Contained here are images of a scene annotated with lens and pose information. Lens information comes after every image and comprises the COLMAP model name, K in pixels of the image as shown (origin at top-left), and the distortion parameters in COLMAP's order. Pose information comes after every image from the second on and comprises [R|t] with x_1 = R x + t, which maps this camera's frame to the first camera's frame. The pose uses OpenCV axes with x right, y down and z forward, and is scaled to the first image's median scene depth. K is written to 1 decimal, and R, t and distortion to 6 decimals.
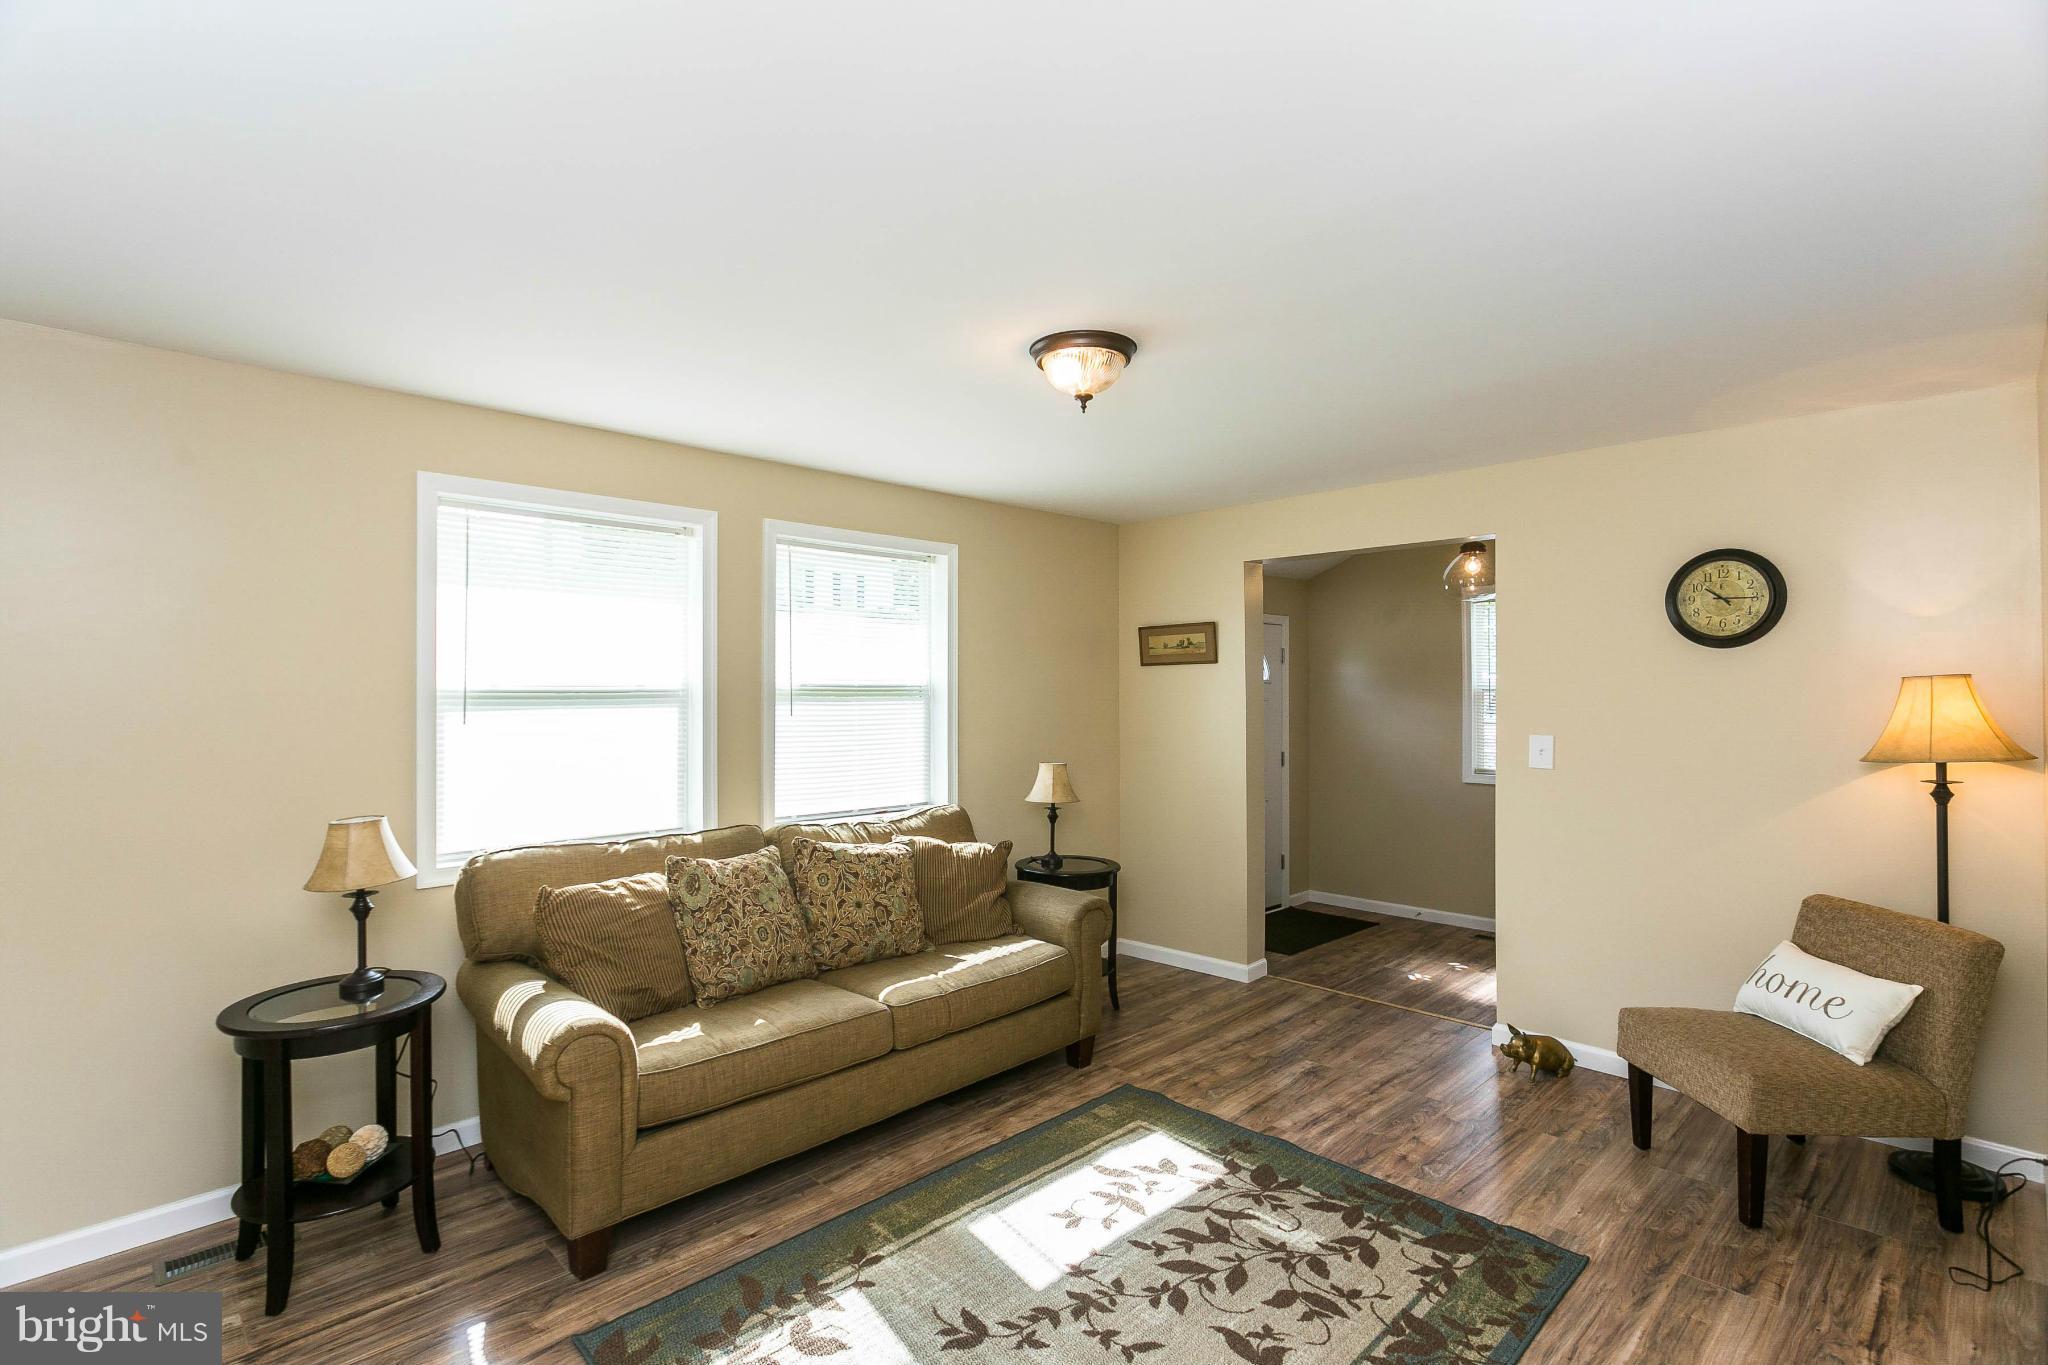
lens RADIAL K [[975.2, 0, 1035.9], [0, 975.2, 674.1], [0, 0, 1]] dist [0.001064, 0.000882]
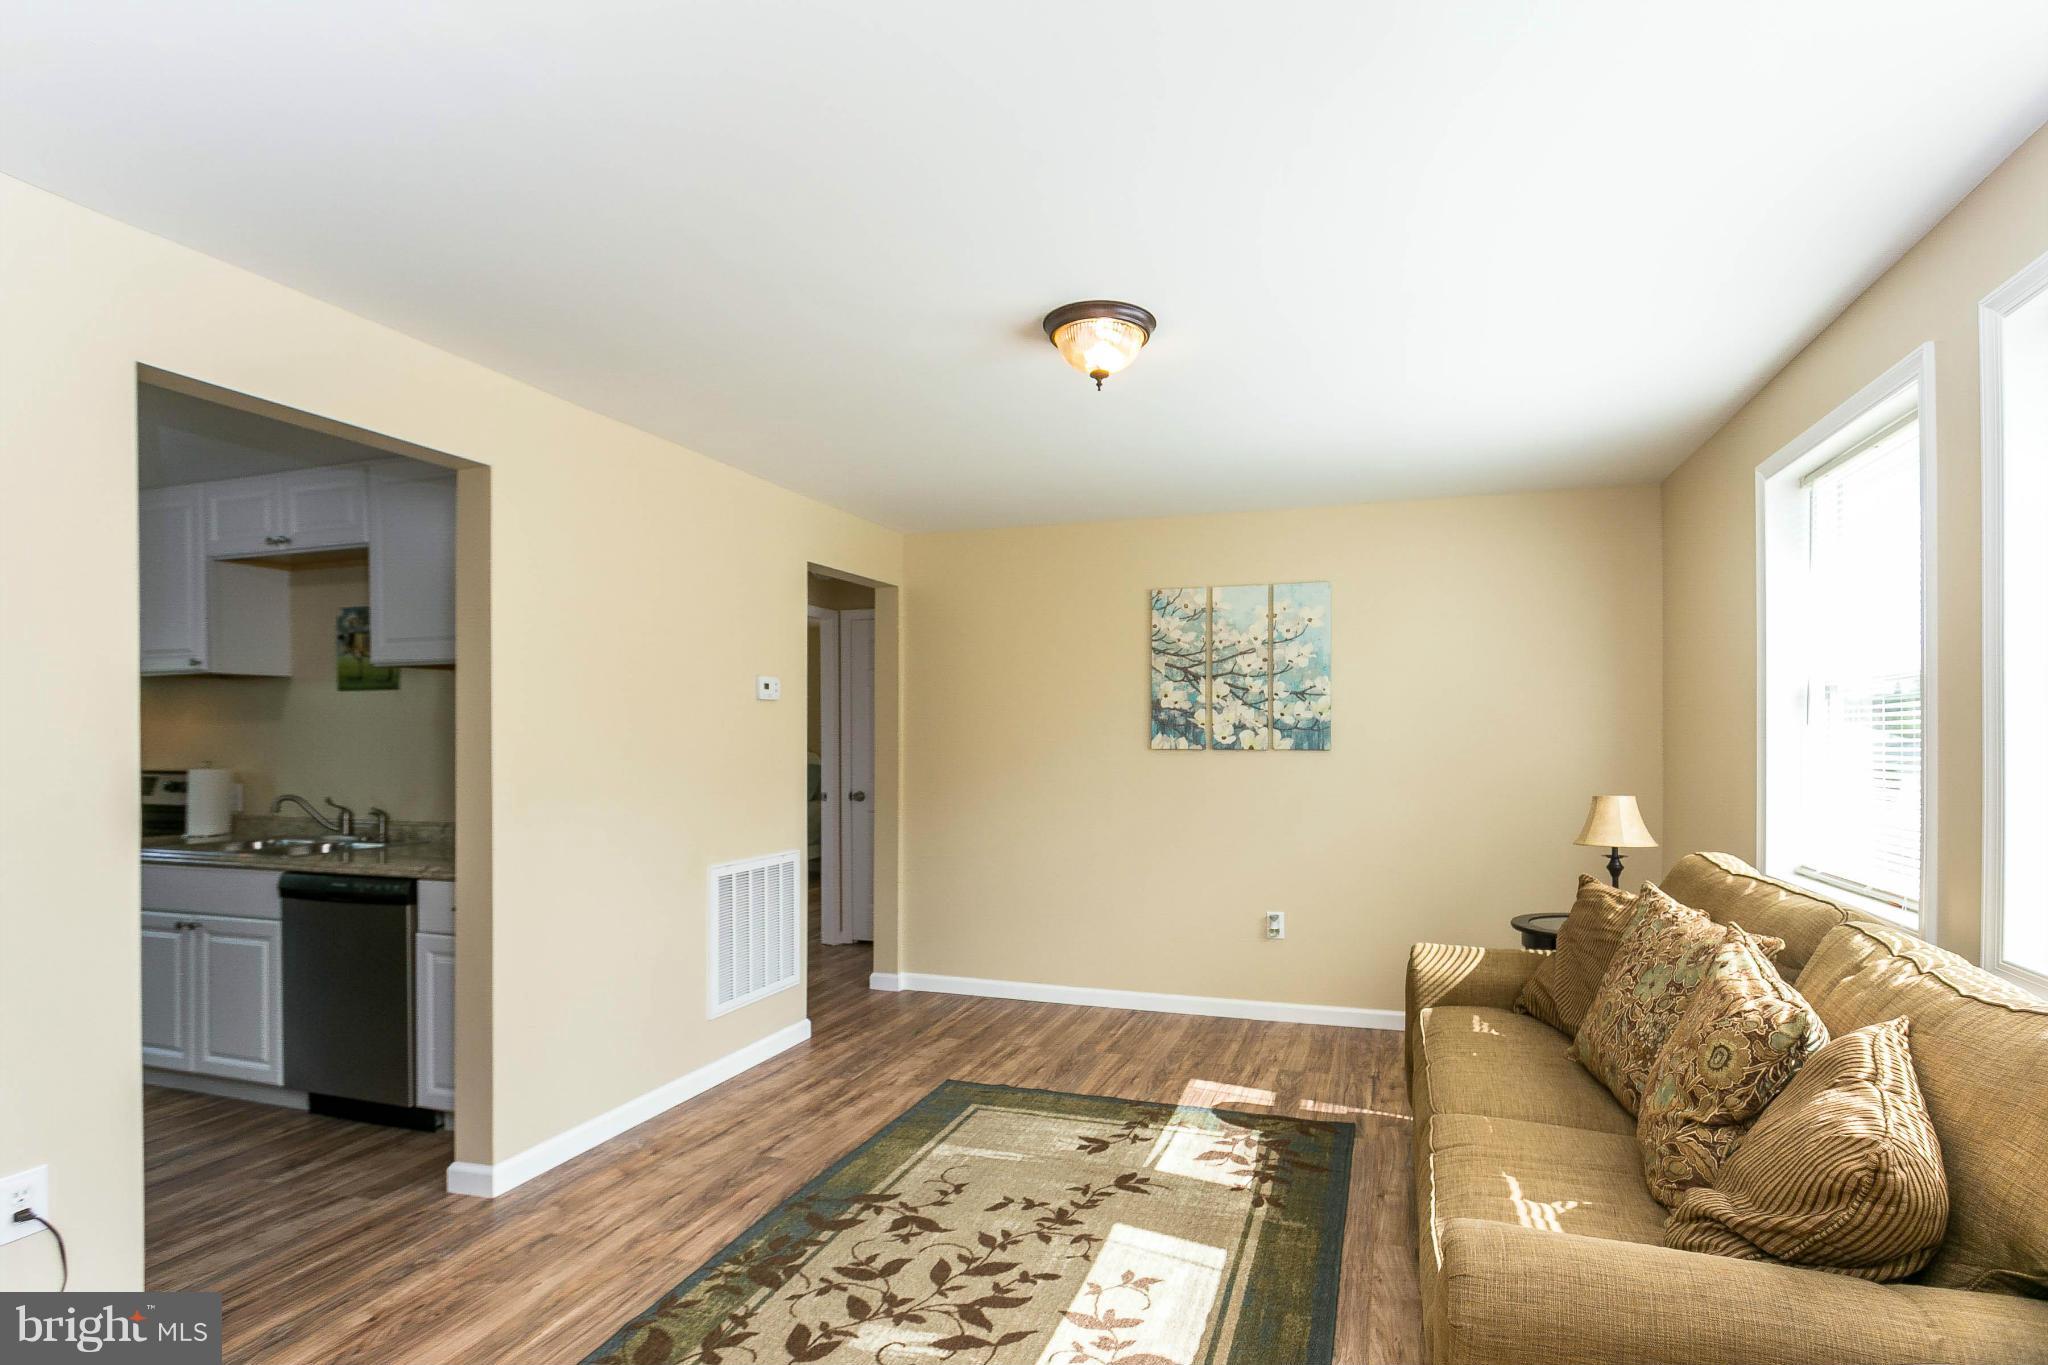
lens RADIAL K [[975.2, 0, 1087.4], [0, 975.2, 747.5], [0, 0, 1]] dist [0.001064, 0.000882]
pose [[-0.889324, 0.011214, -0.457141, 0.426360], [0.015815, 0.999855, -0.006240, 0.074138], [0.457005, -0.012779, -0.889372, 1.602549]]
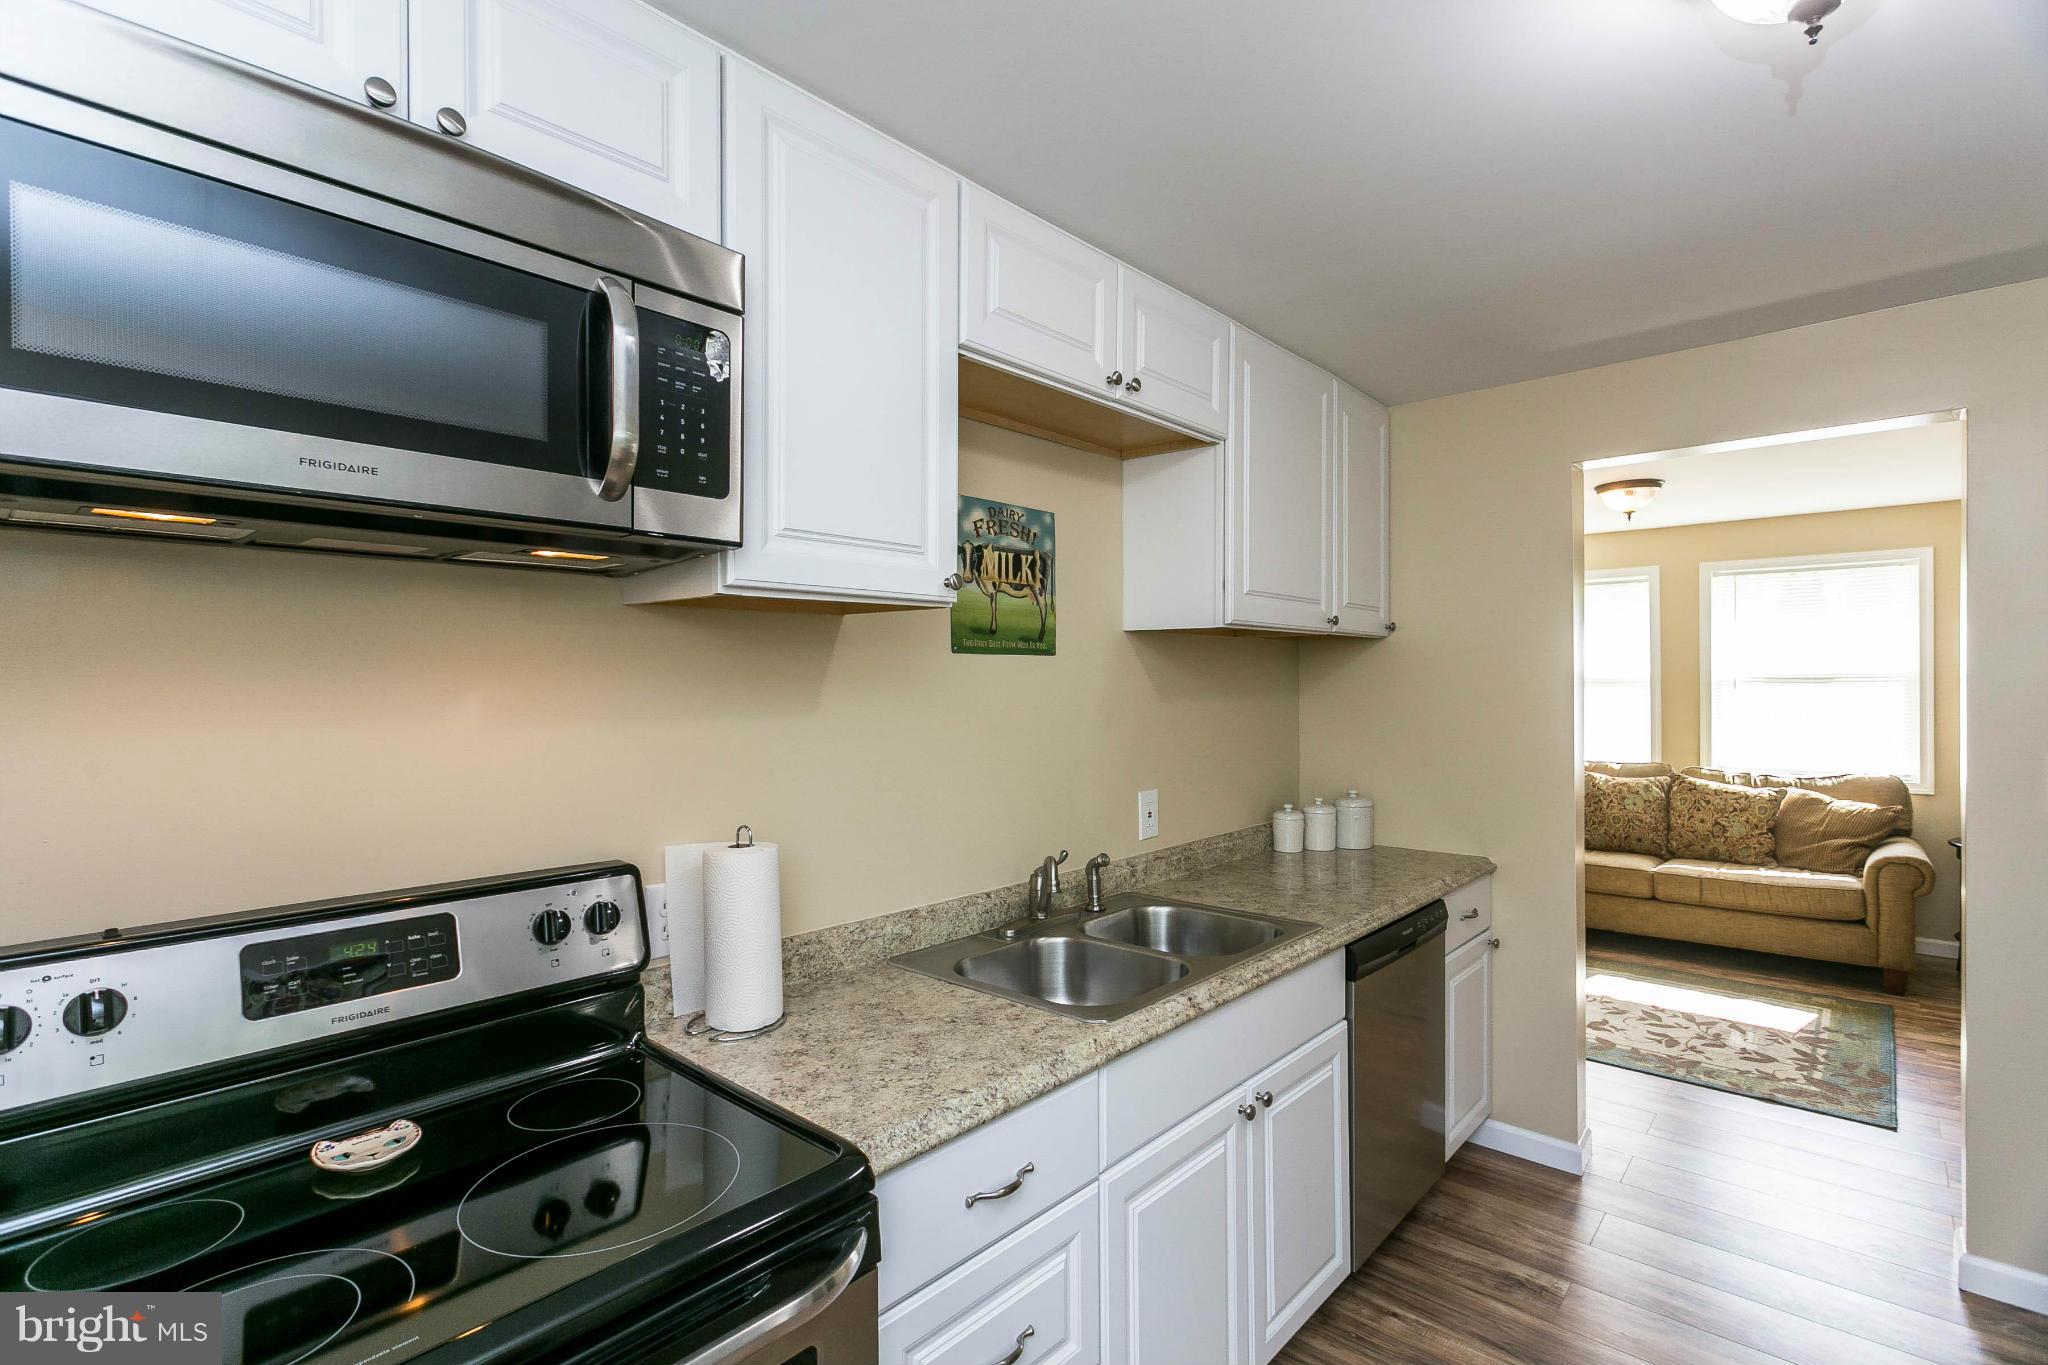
lens RADIAL K [[975.2, 0, 1015.7], [0, 975.2, 678.5], [0, 0, 1]] dist [0.001064, 0.000882]
pose [[0.065857, 0.003908, -0.997821, 1.497094], [0.022608, 0.999730, 0.005408, -0.019040], [0.997573, -0.022915, 0.065751, -0.184898]]
